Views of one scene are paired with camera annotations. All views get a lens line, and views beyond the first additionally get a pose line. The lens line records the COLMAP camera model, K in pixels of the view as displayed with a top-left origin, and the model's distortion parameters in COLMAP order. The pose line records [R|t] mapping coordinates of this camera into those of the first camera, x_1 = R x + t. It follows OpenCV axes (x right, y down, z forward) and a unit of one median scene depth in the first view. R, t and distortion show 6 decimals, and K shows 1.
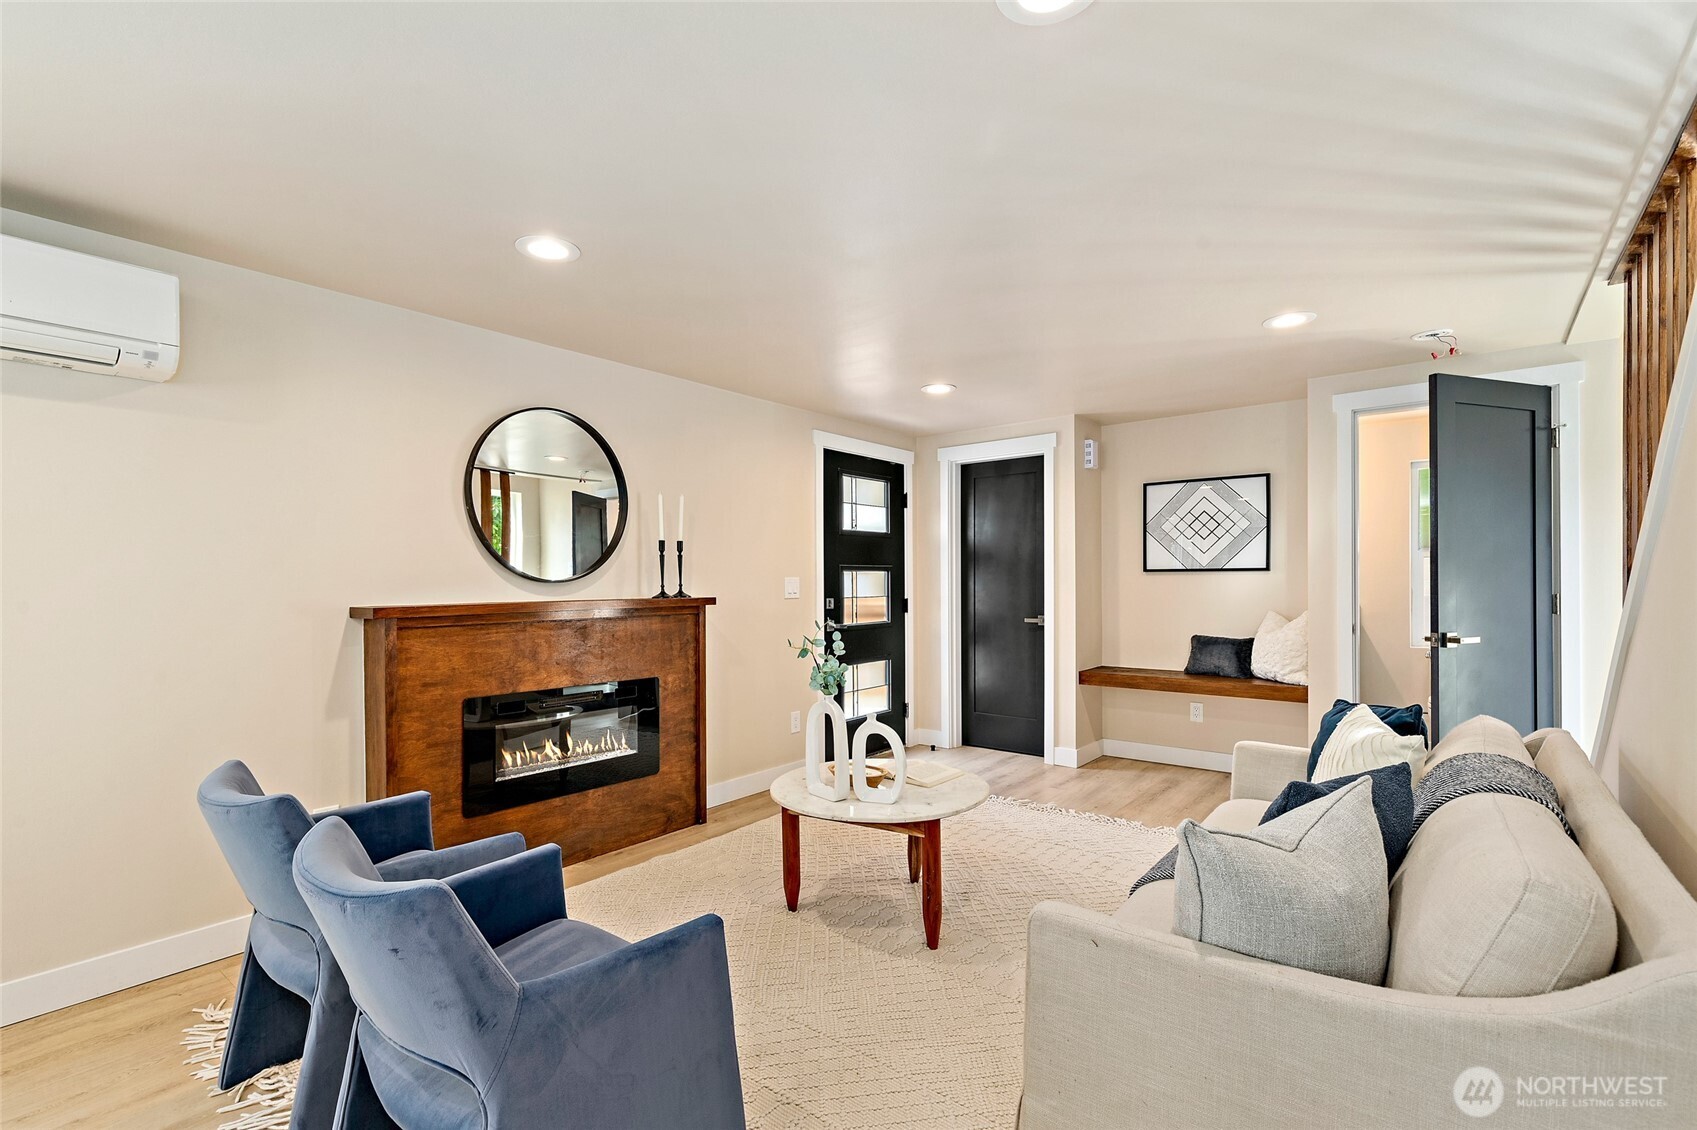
lens RADIAL K [[767.8, 0, 844.9], [0, 767.8, 584.1], [0, 0, 1]] dist [0.006290, -0.000563]
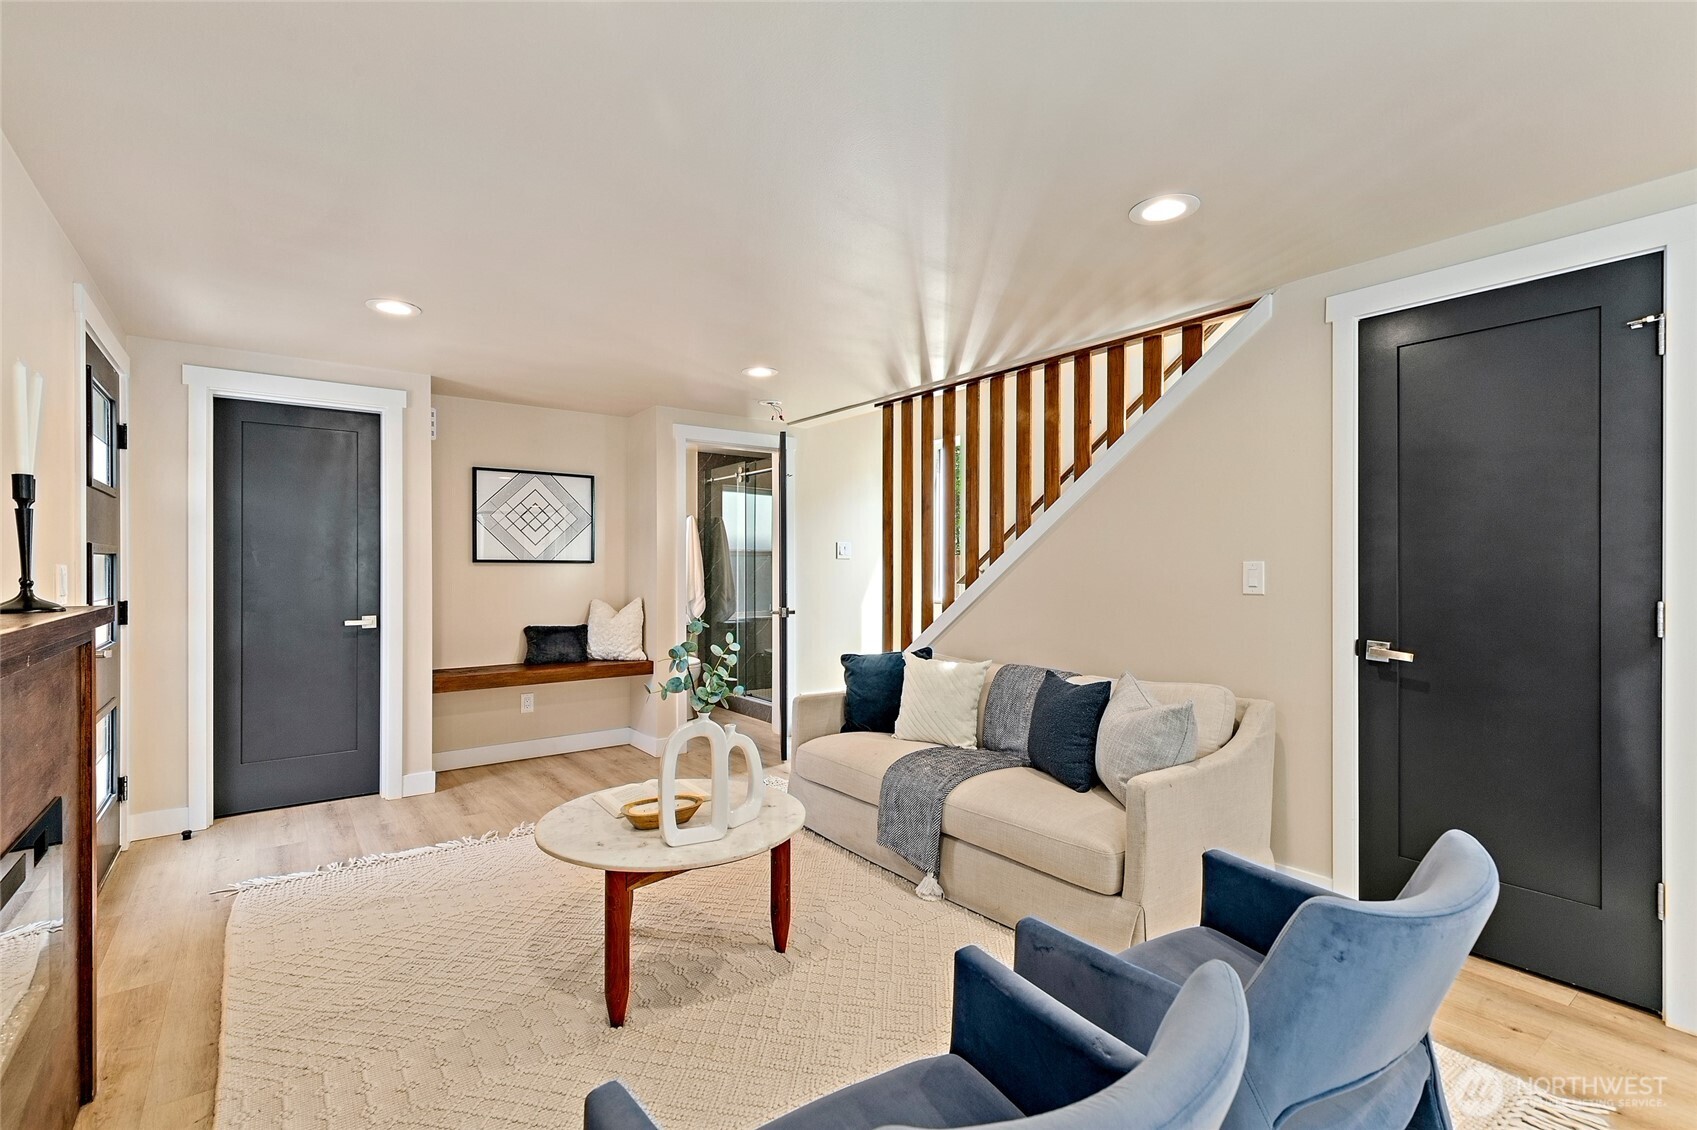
lens RADIAL K [[767.8, 0, 858.6], [0, 767.8, 570.3], [0, 0, 1]] dist [0.006290, -0.000563]
pose [[0.230202, 0.003030, 0.973138, -0.437857], [0.002523, 0.999990, -0.003710, -0.001896], [-0.973140, 0.003309, 0.230192, 0.363042]]
